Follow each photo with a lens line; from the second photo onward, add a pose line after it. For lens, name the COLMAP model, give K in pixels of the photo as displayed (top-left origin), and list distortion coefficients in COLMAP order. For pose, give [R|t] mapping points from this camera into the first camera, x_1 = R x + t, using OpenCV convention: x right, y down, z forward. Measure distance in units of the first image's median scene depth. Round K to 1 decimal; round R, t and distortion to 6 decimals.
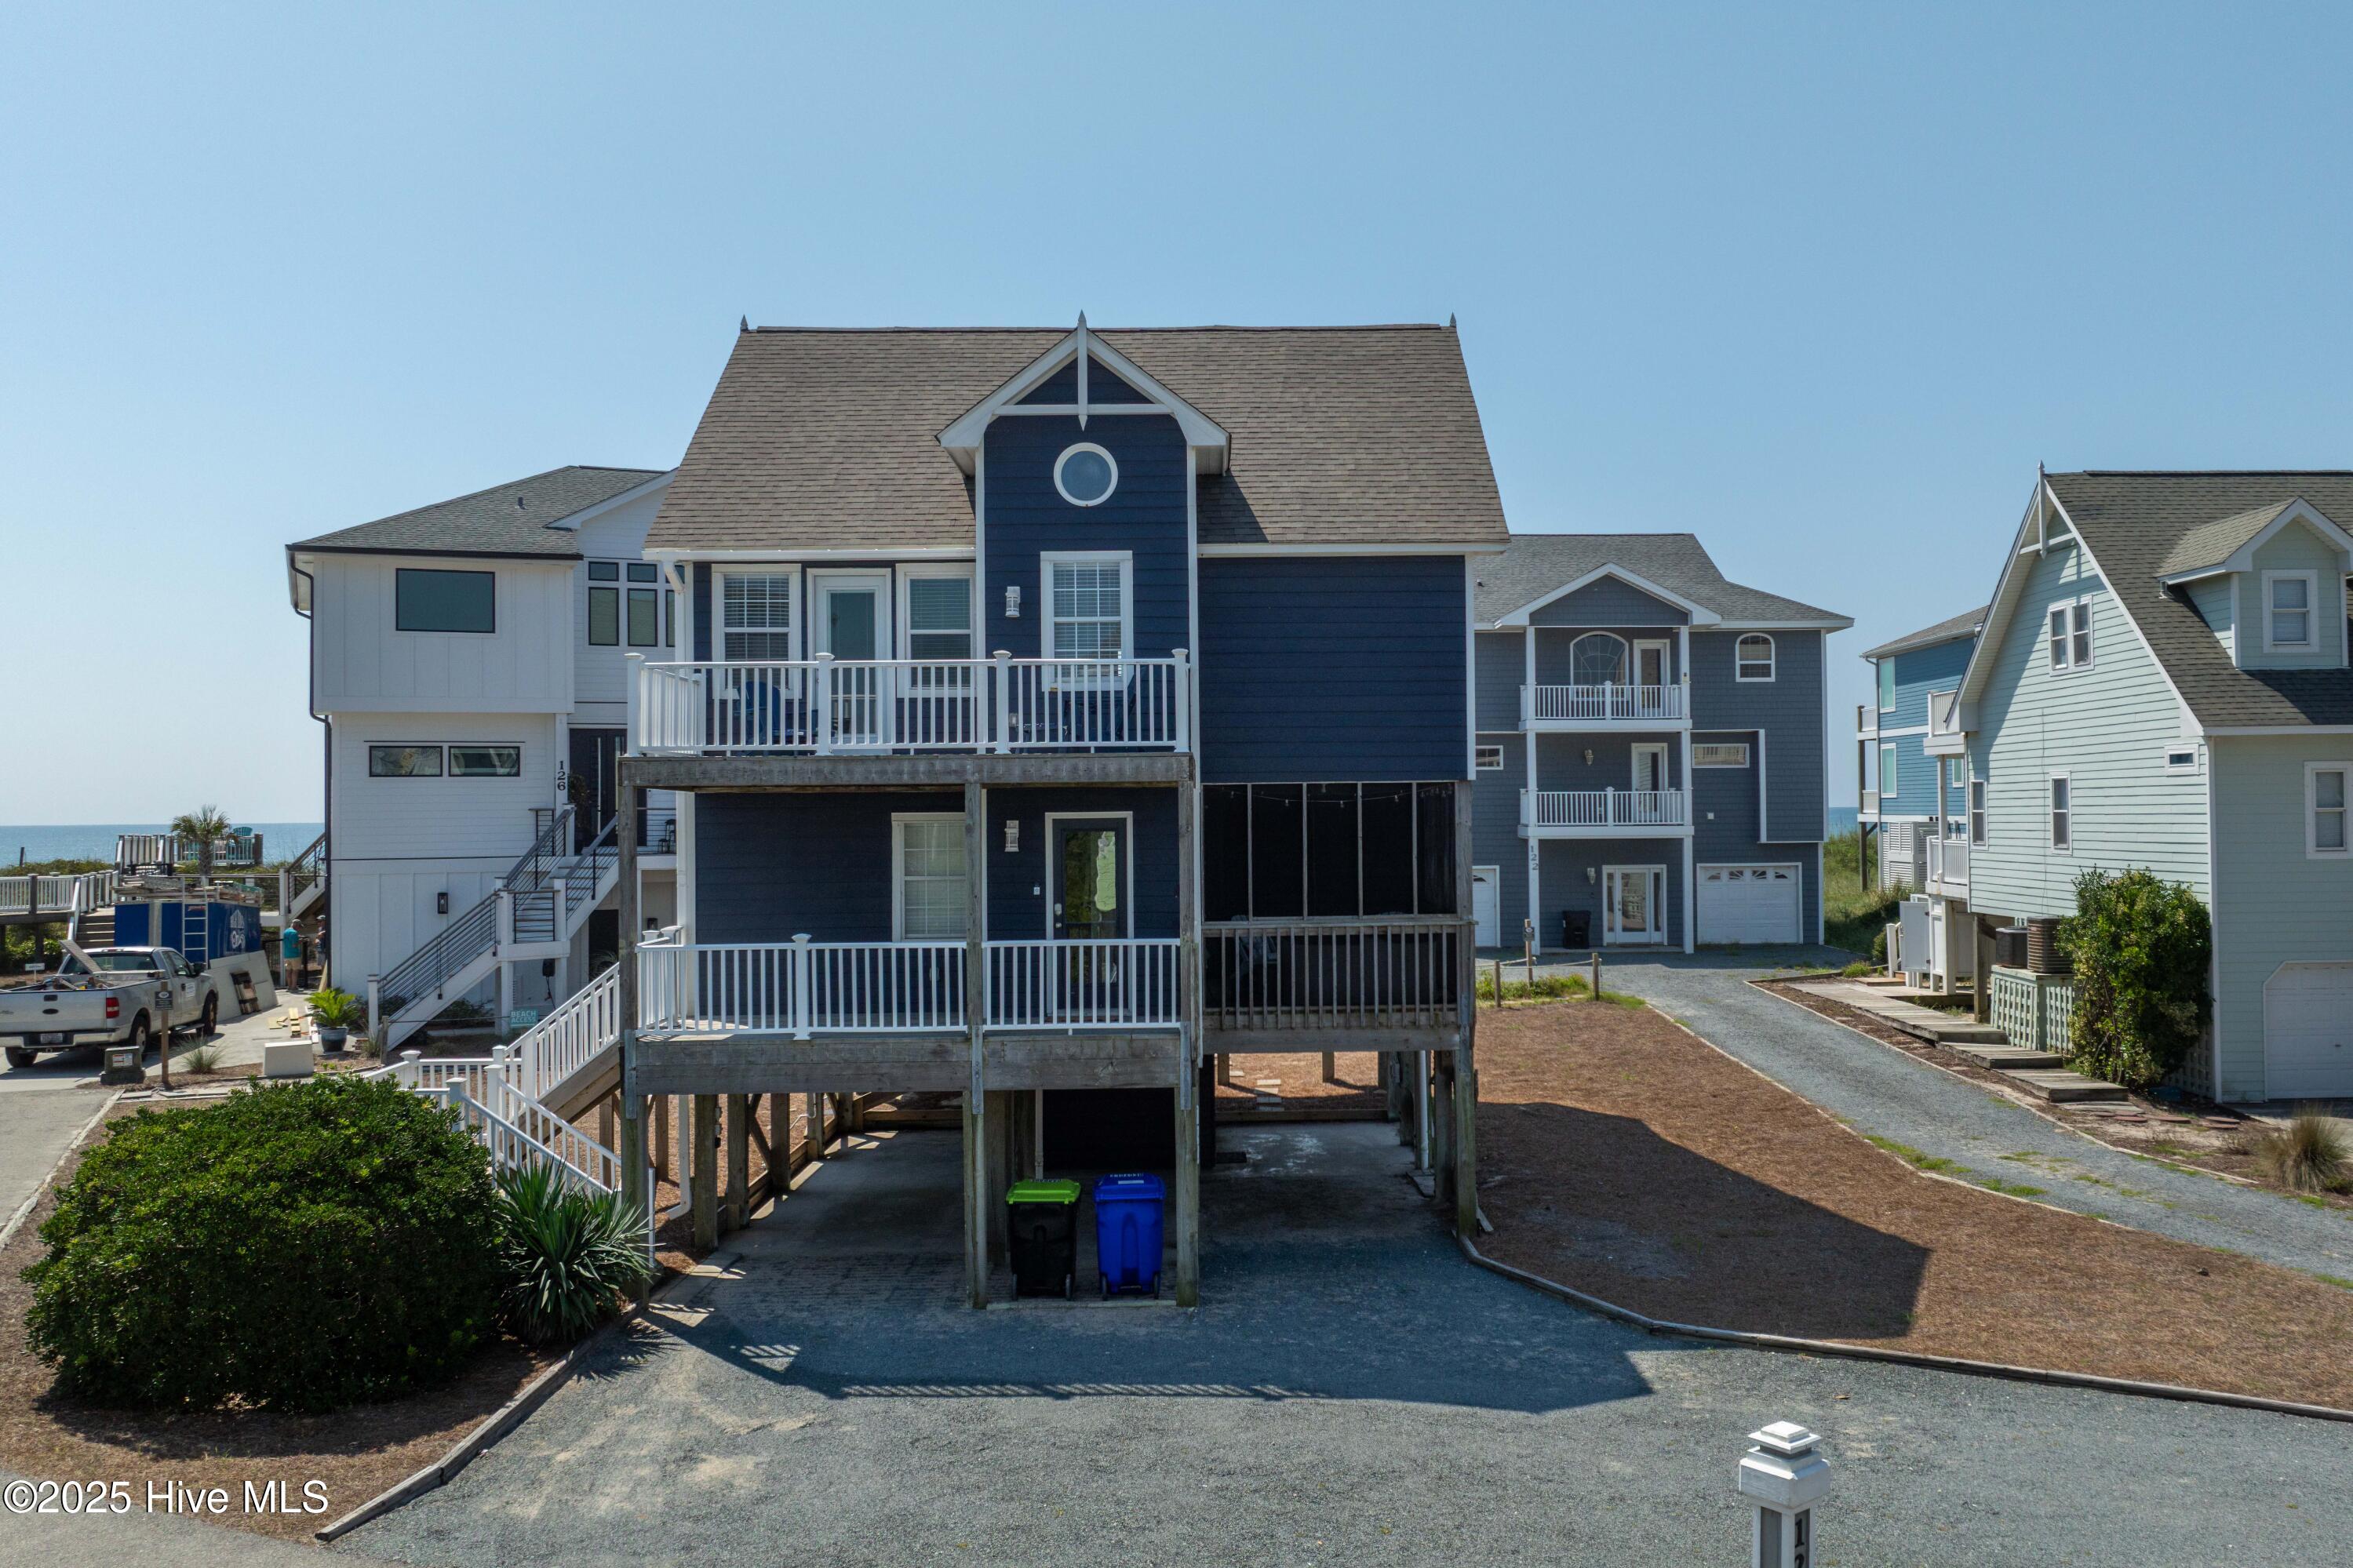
lens RADIAL K [[1959.3, 0, 1176.5], [0, 1959.3, 784.0], [0, 0, 1]] dist [-0.010570, -0.012509]
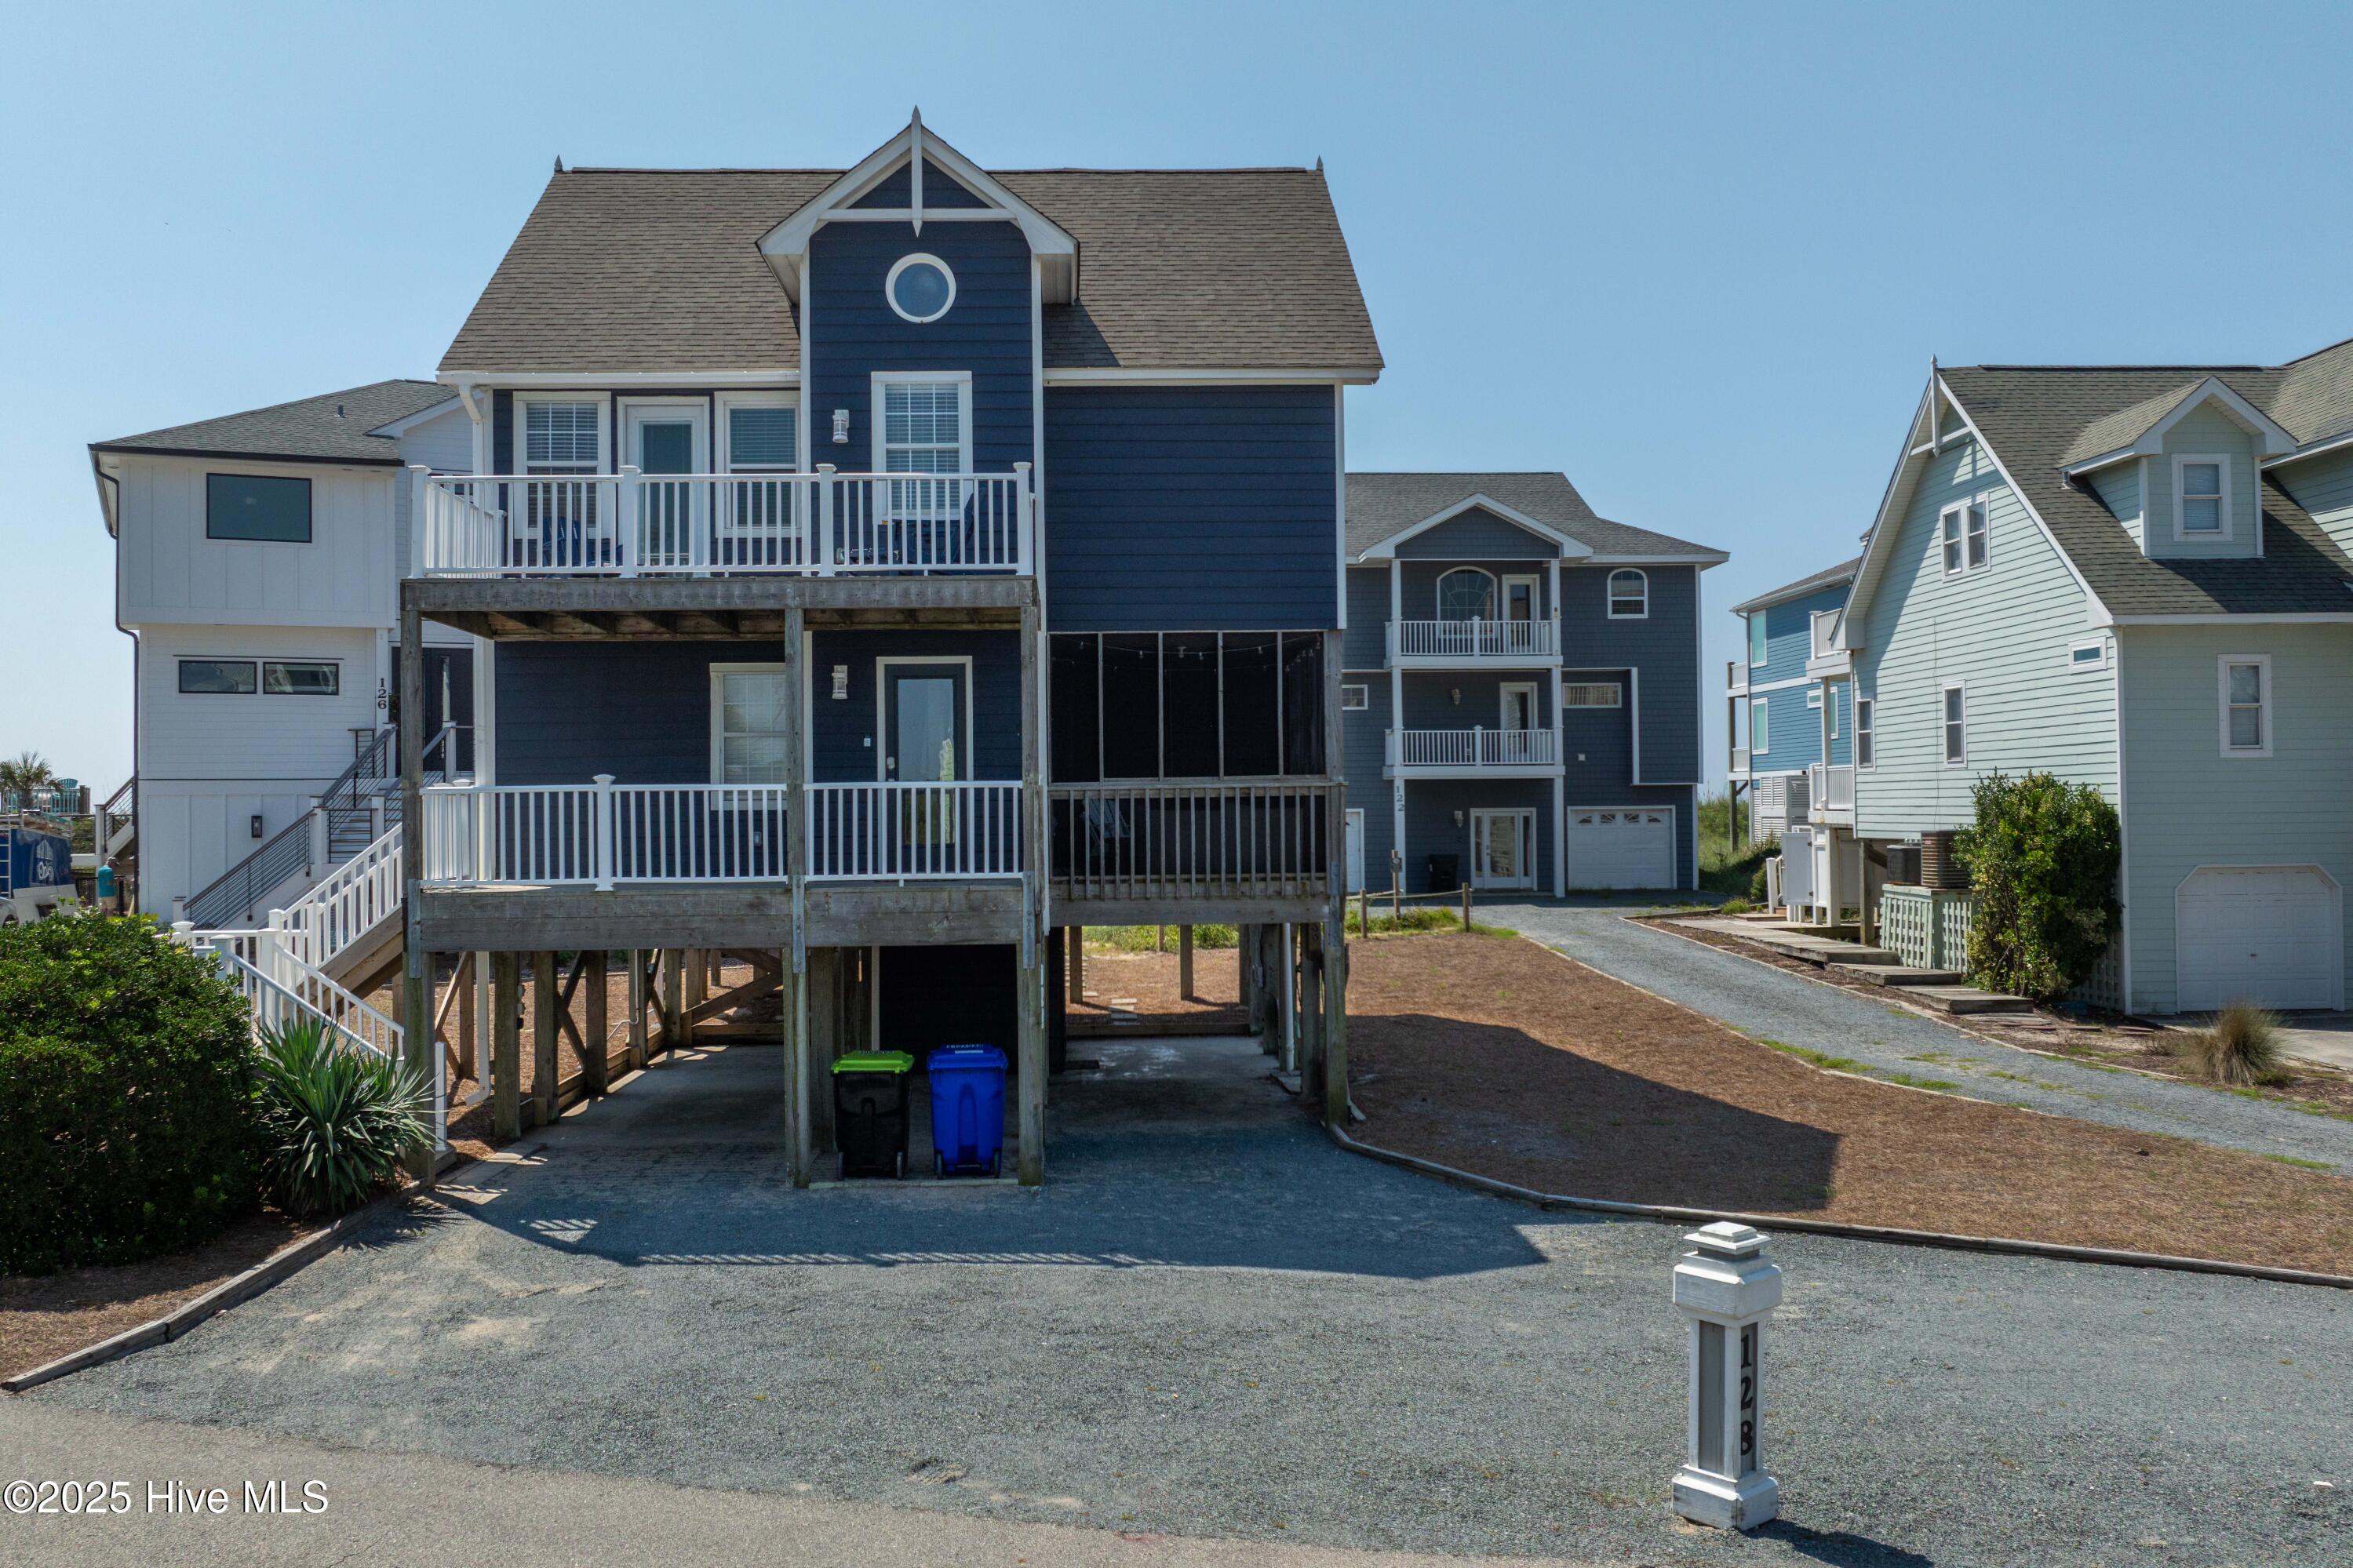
lens RADIAL K [[1953.2, 0, 1050.1], [0, 1953.2, 788.0], [0, 0, 1]] dist [-0.011701, -0.009874]
pose [[0.999976, -0.000561, 0.006892, 0.007538], [0.000558, 1.000000, 0.000497, 0.073766], [-0.006893, -0.000493, 0.999976, 0.086381]]
